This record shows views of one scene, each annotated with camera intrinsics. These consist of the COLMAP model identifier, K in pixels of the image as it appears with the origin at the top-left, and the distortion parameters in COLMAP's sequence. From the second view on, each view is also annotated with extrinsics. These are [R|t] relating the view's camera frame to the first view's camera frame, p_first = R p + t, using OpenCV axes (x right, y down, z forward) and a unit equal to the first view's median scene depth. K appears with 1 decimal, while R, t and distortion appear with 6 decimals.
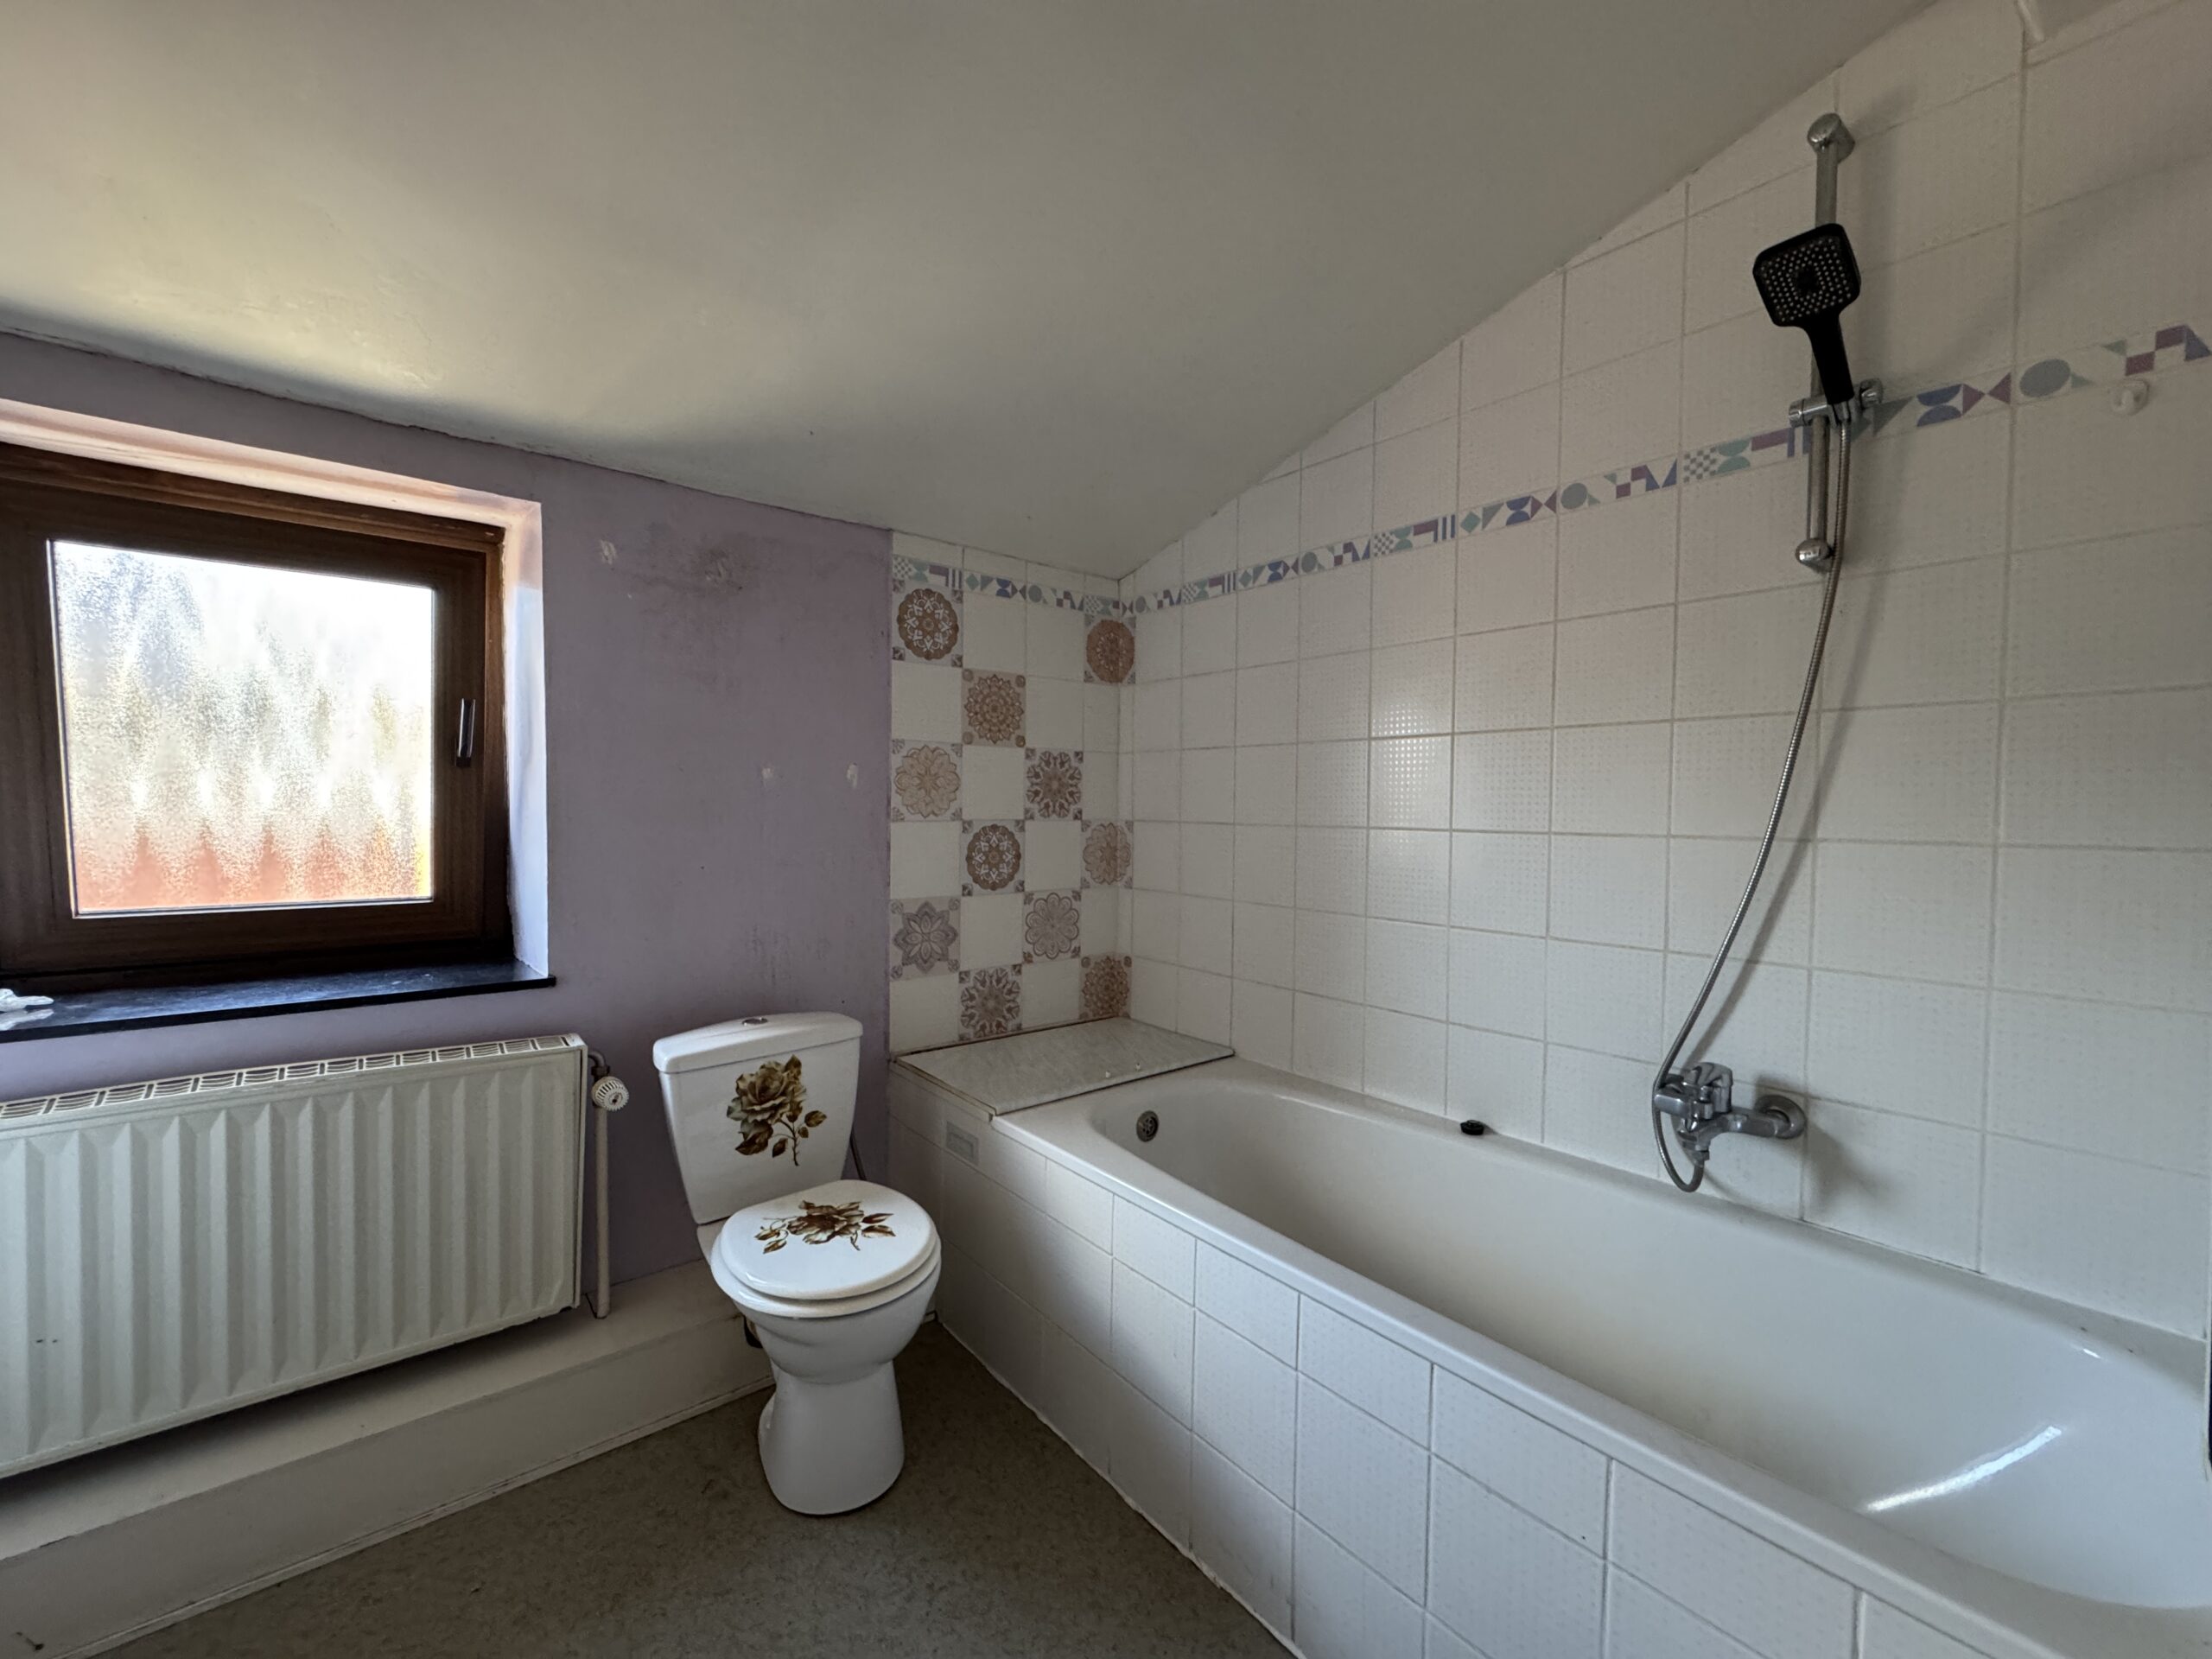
lens RADIAL K [[880.5, 0, 1101.0], [0, 880.5, 831.1], [0, 0, 1]] dist [-0.002595, -0.000374]
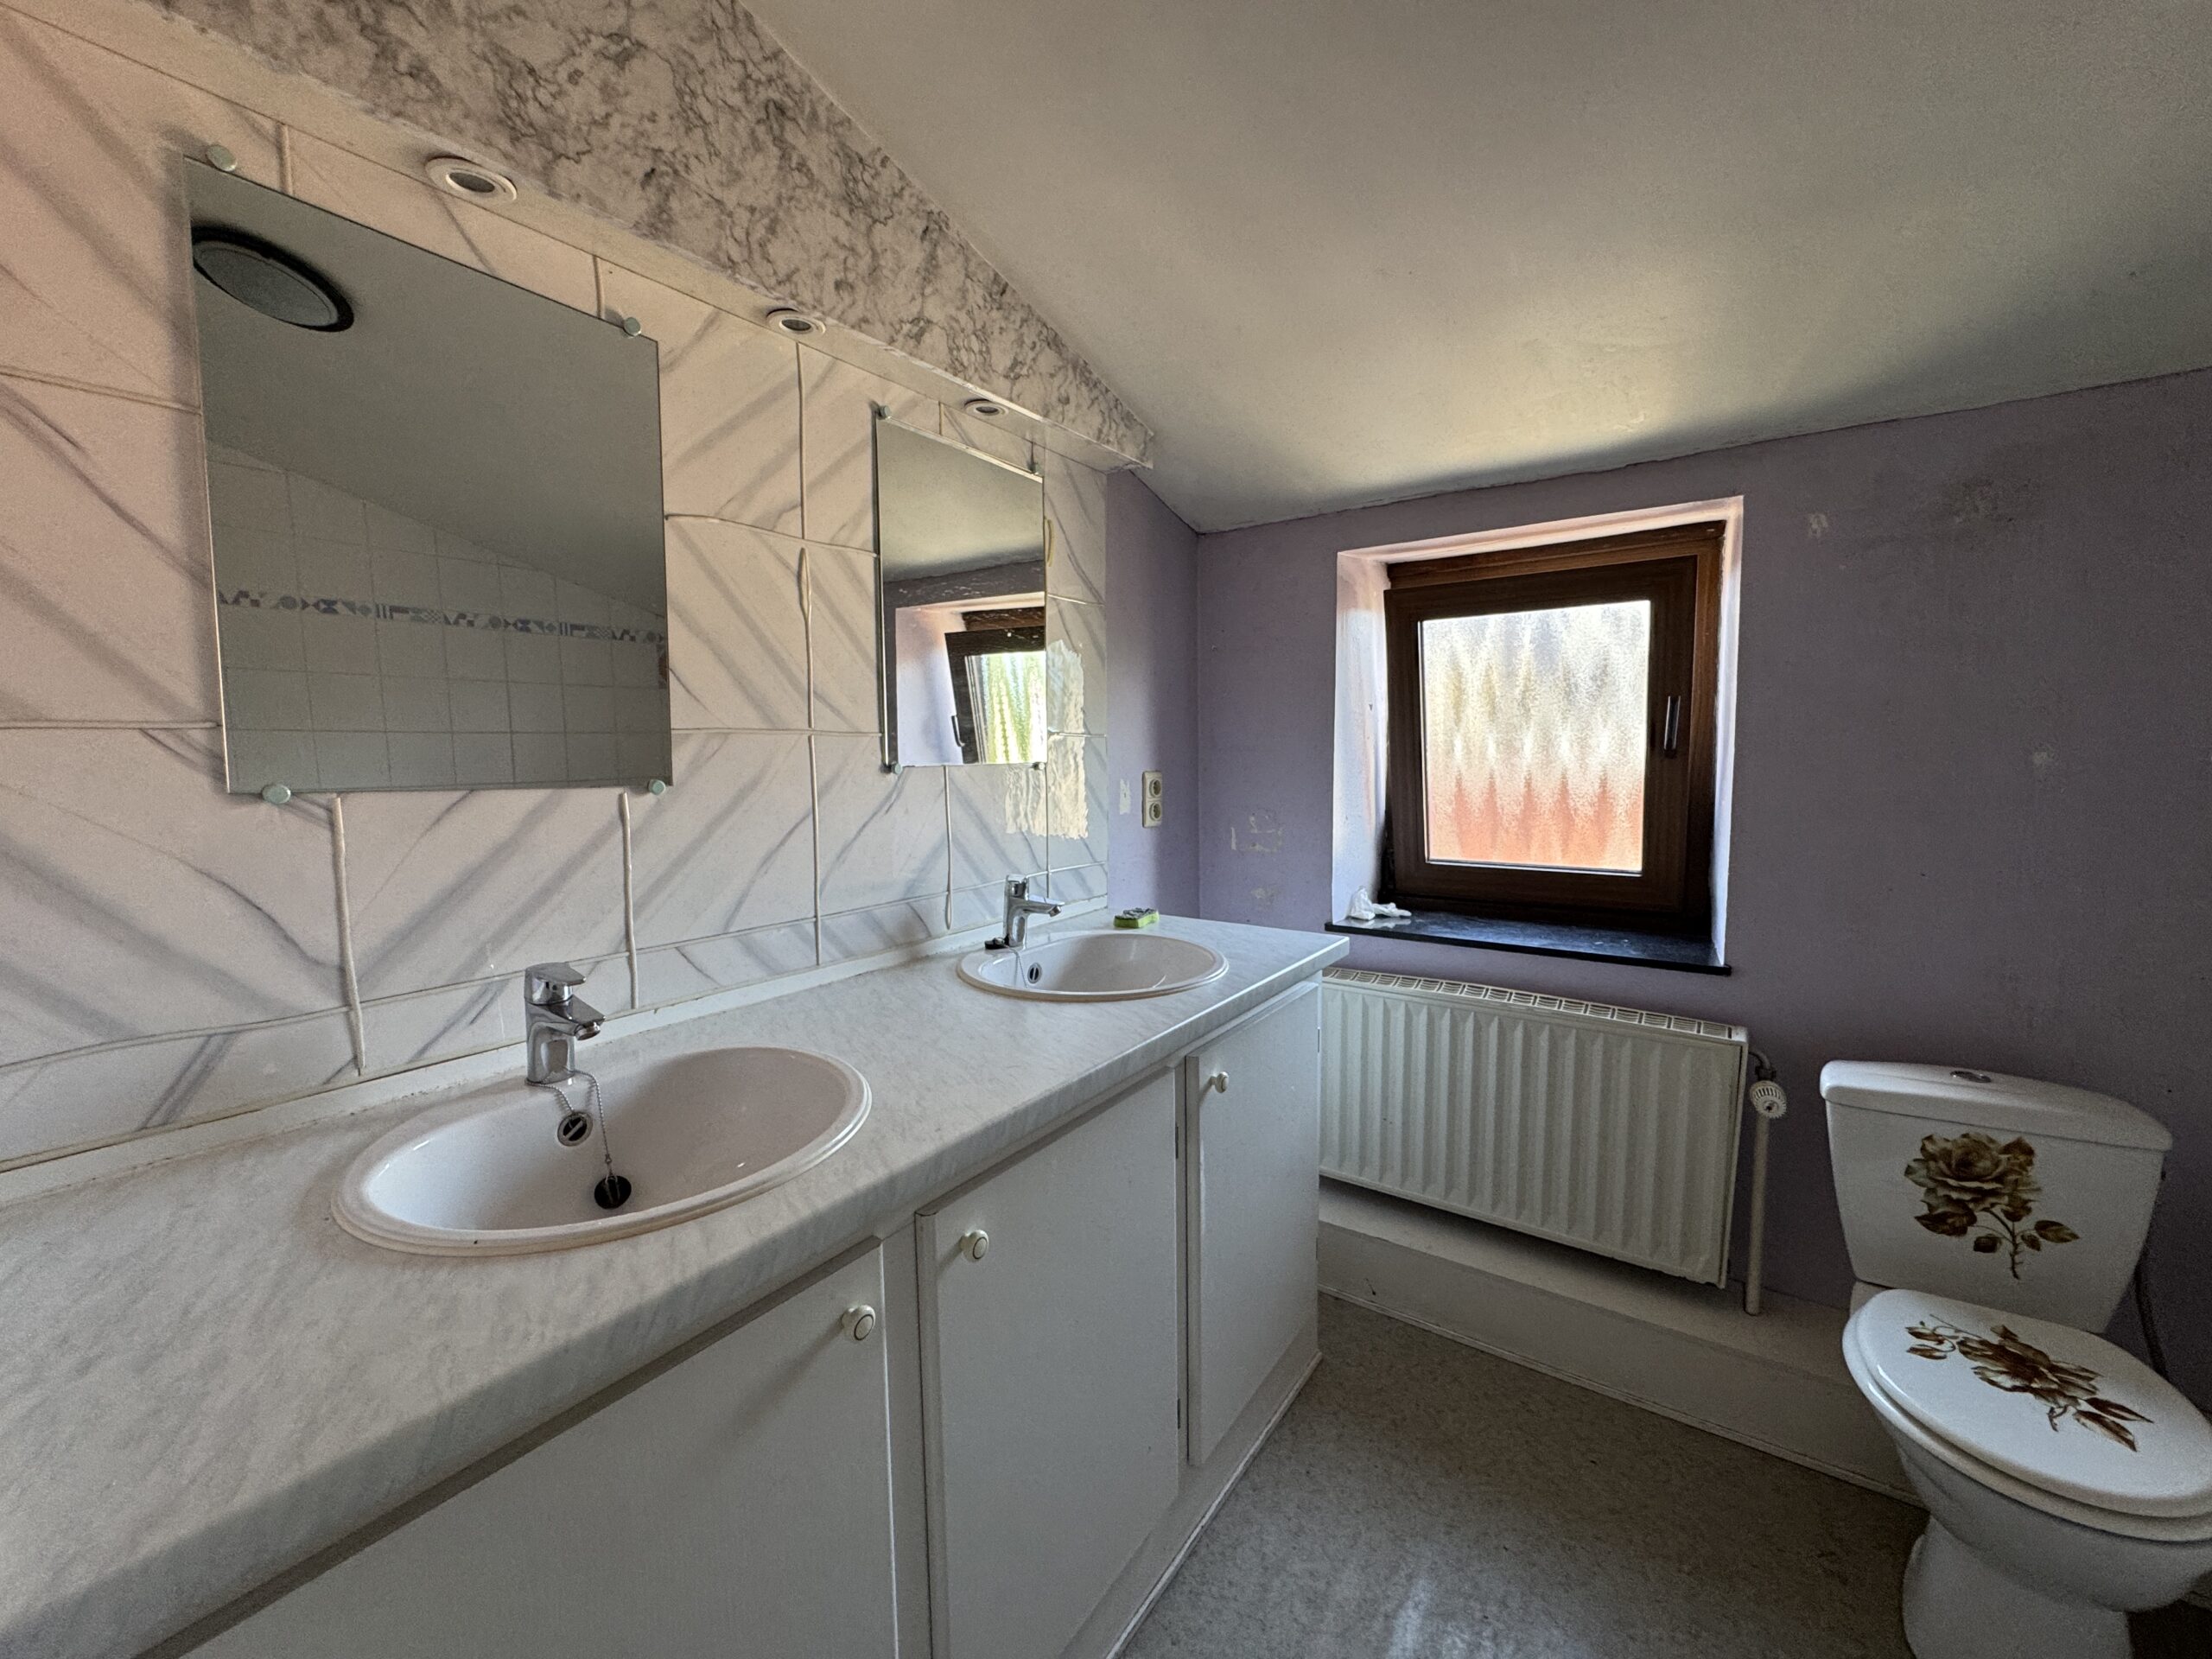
lens RADIAL K [[866.1, 0, 1103.7], [0, 866.1, 839.1], [0, 0, 1]] dist [0.001309, 0.000322]
pose [[0.274327, 0.078105, -0.958459, 0.138000], [-0.008489, 0.996854, 0.078805, -0.057881], [0.961599, -0.013482, 0.274127, 0.030741]]
